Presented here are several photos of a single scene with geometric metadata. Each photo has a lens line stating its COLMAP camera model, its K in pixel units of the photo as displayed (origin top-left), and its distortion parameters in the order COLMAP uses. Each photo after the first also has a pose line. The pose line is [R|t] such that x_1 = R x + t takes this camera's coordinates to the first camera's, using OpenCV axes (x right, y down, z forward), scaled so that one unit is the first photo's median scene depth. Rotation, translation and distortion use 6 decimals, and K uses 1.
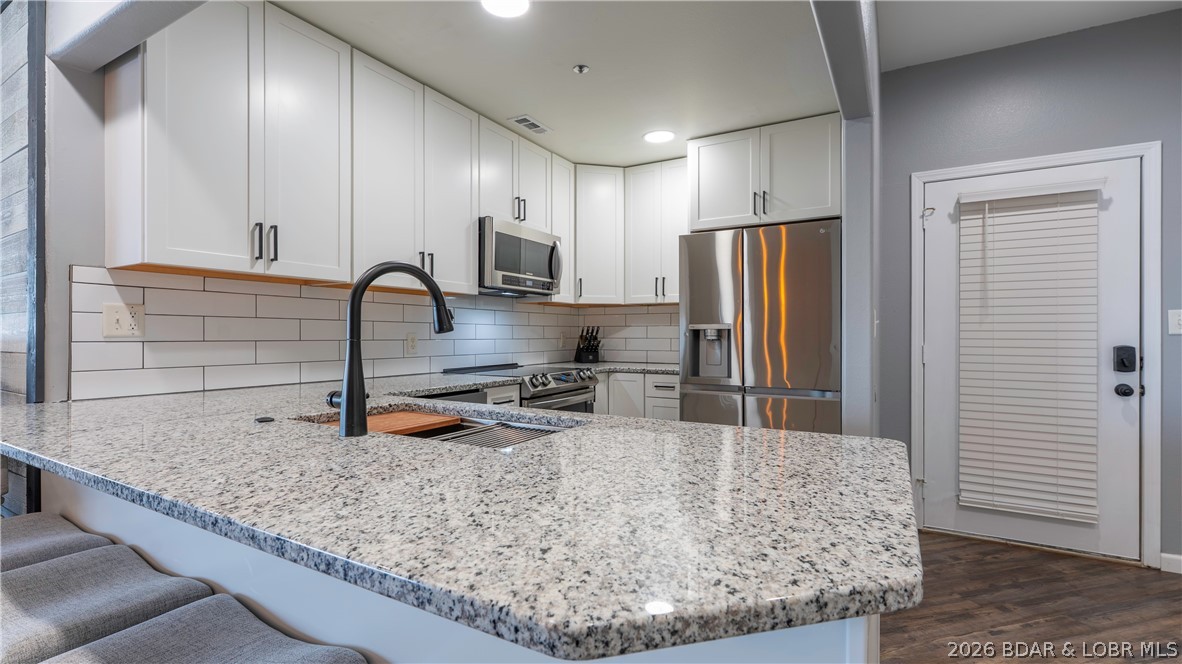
lens RADIAL K [[517.6, 0, 594.7], [0, 517.6, 330.3], [0, 0, 1]] dist [0.007483, -0.000662]
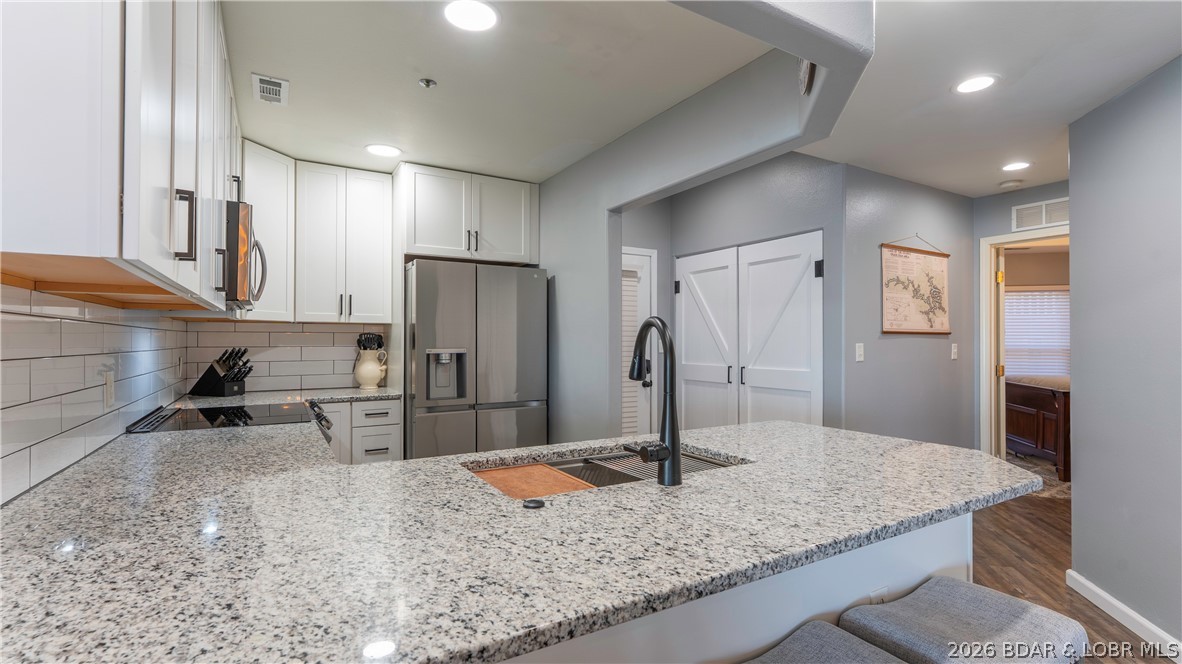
lens RADIAL K [[517.6, 0, 571.6], [0, 517.6, 336.0], [0, 0, 1]] dist [0.007483, -0.000662]
pose [[0.530543, 0.007766, 0.847623, -0.491086], [-0.006112, 0.999967, -0.005336, -0.030529], [-0.847636, -0.002350, 0.530573, 0.202085]]
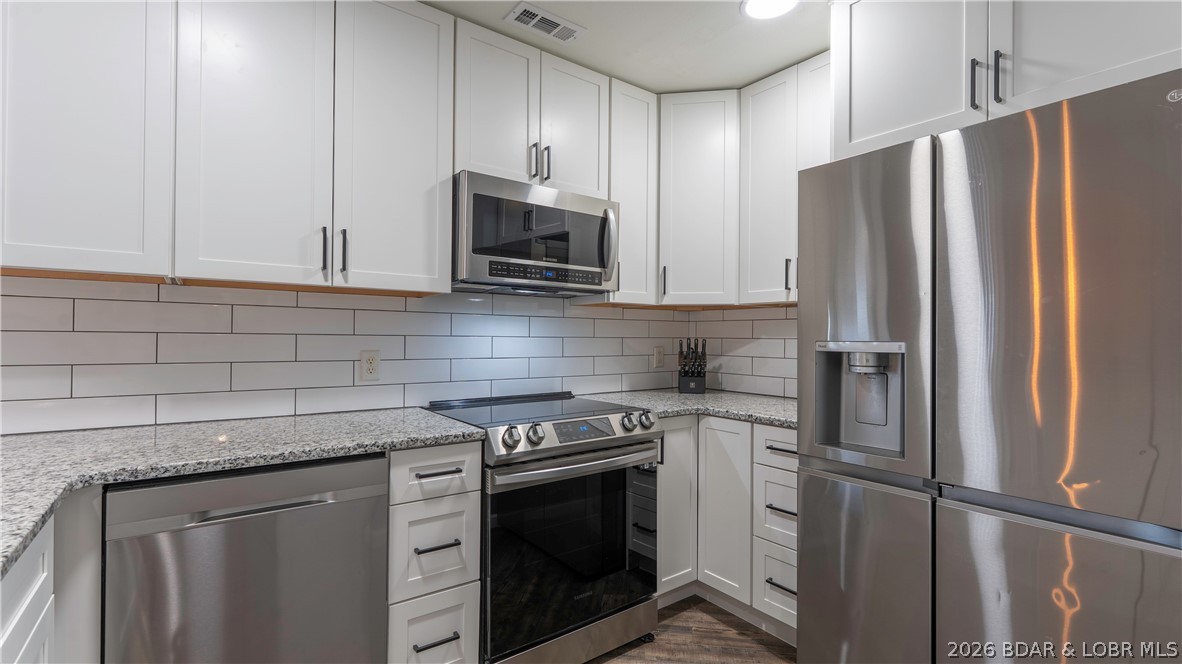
lens RADIAL K [[517.6, 0, 592.5], [0, 517.6, 330.8], [0, 0, 1]] dist [0.007483, -0.000662]
pose [[0.919037, 0.003801, -0.394154, 0.168404], [-0.006163, 0.999970, -0.004729, -0.016974], [0.394124, 0.006775, 0.919032, 0.409166]]
